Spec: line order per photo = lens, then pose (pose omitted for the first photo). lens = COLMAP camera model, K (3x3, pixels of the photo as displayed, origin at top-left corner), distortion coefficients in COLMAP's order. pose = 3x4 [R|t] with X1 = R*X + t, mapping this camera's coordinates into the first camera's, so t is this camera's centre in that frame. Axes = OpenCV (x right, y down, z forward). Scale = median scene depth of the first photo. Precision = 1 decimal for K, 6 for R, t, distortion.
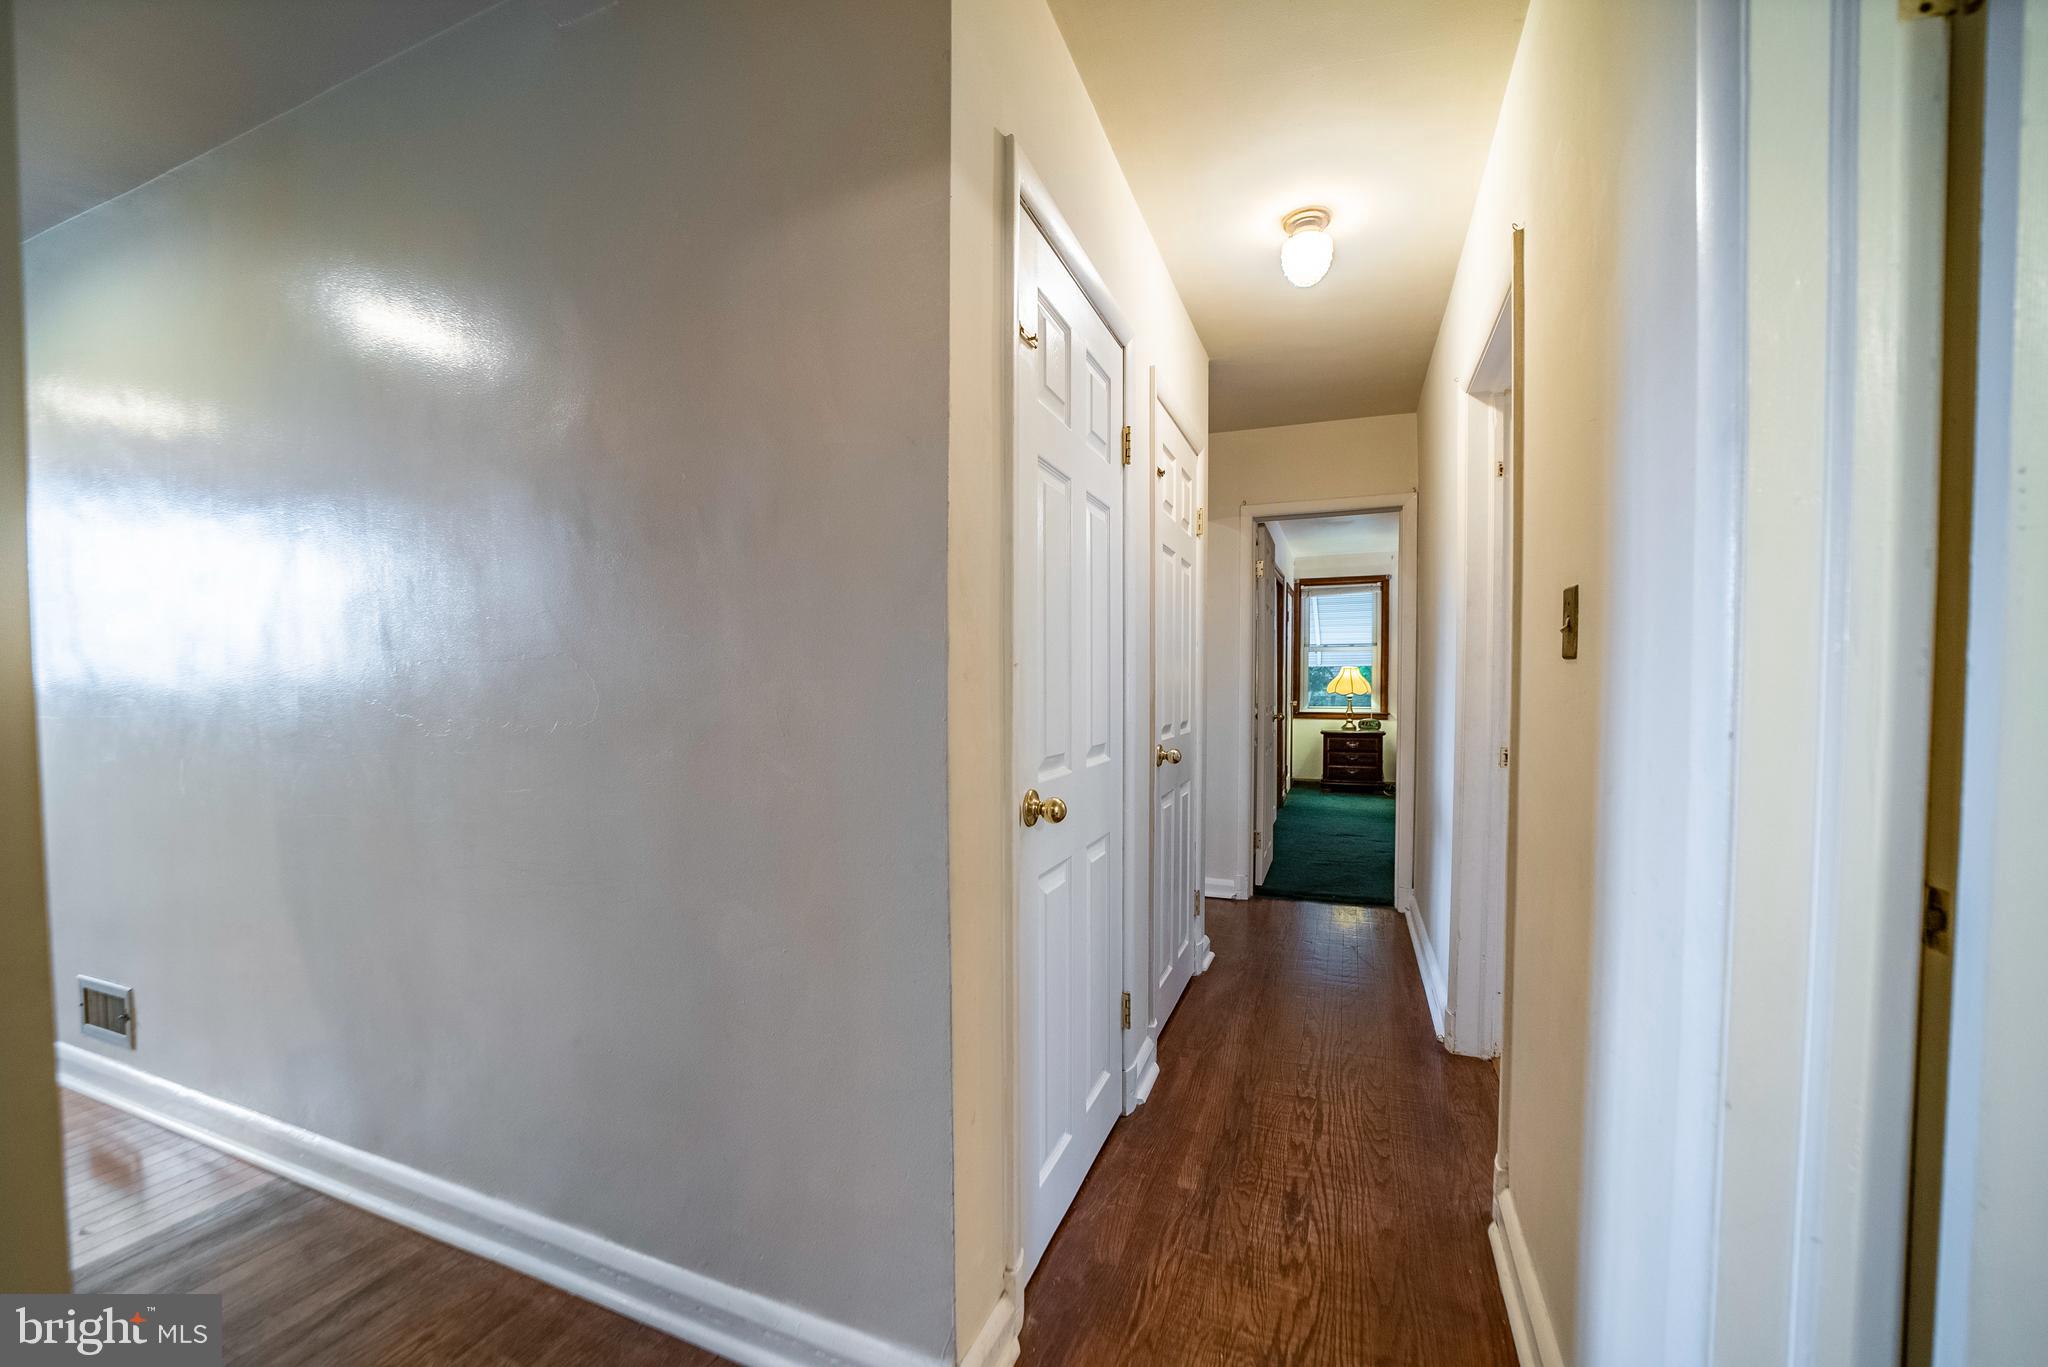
lens RADIAL K [[816.1, 0, 1005.9], [0, 816.1, 701.7], [0, 0, 1]] dist [-0.003323, -0.000239]
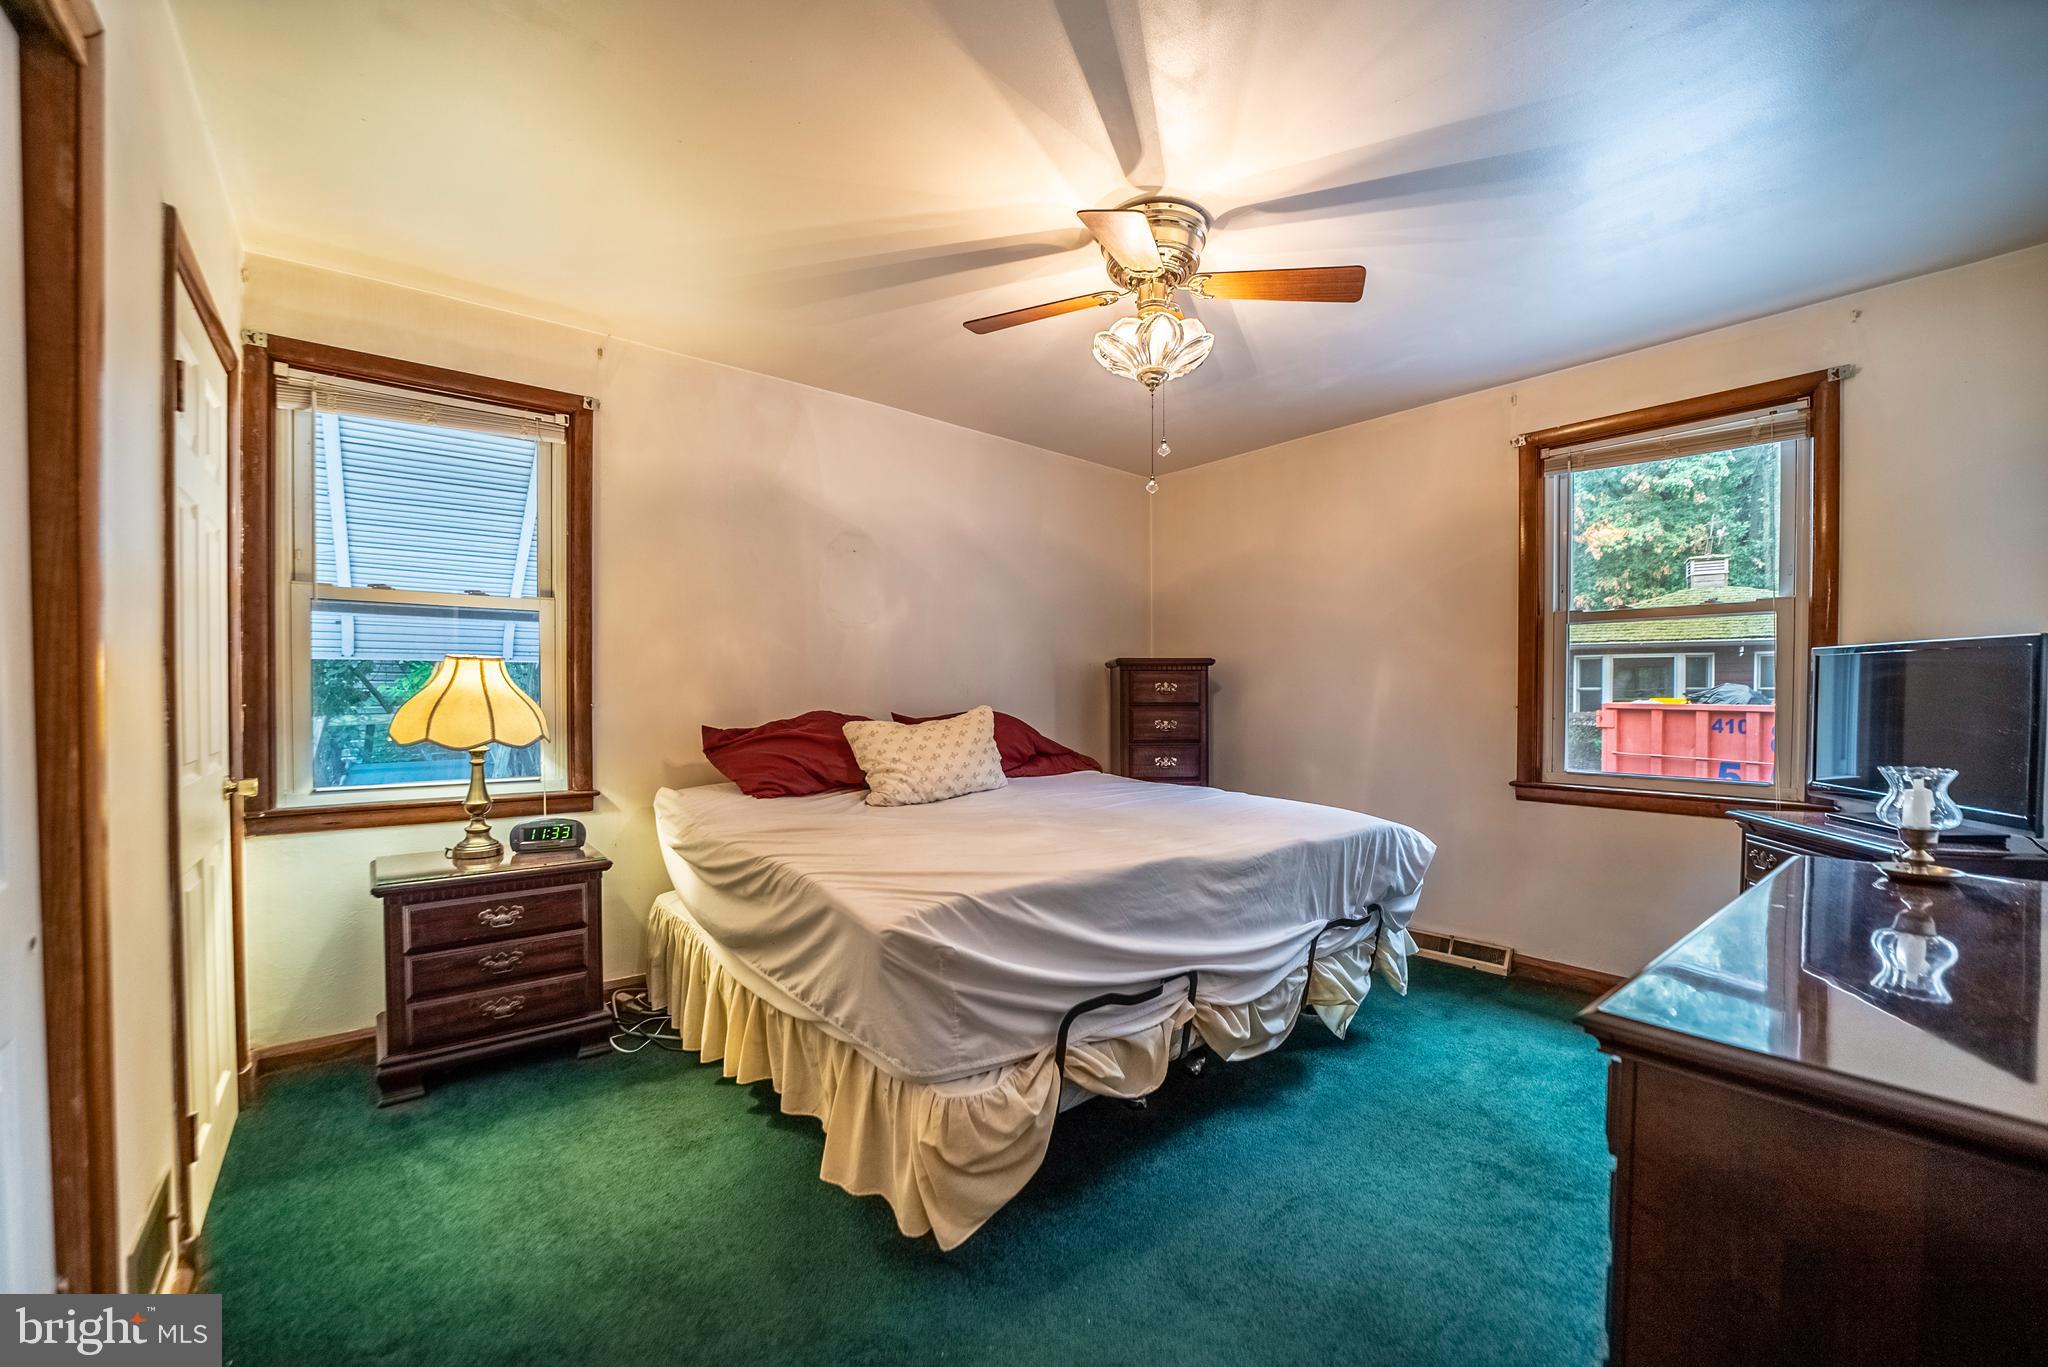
lens RADIAL K [[816.1, 0, 1005.9], [0, 816.1, 701.7], [0, 0, 1]] dist [-0.003323, -0.000239]
pose [[0.482758, -0.002788, 0.875750, 0.245738], [0.026475, 0.999584, -0.011413, -0.015860], [-0.875354, 0.028695, 0.482631, 0.669630]]
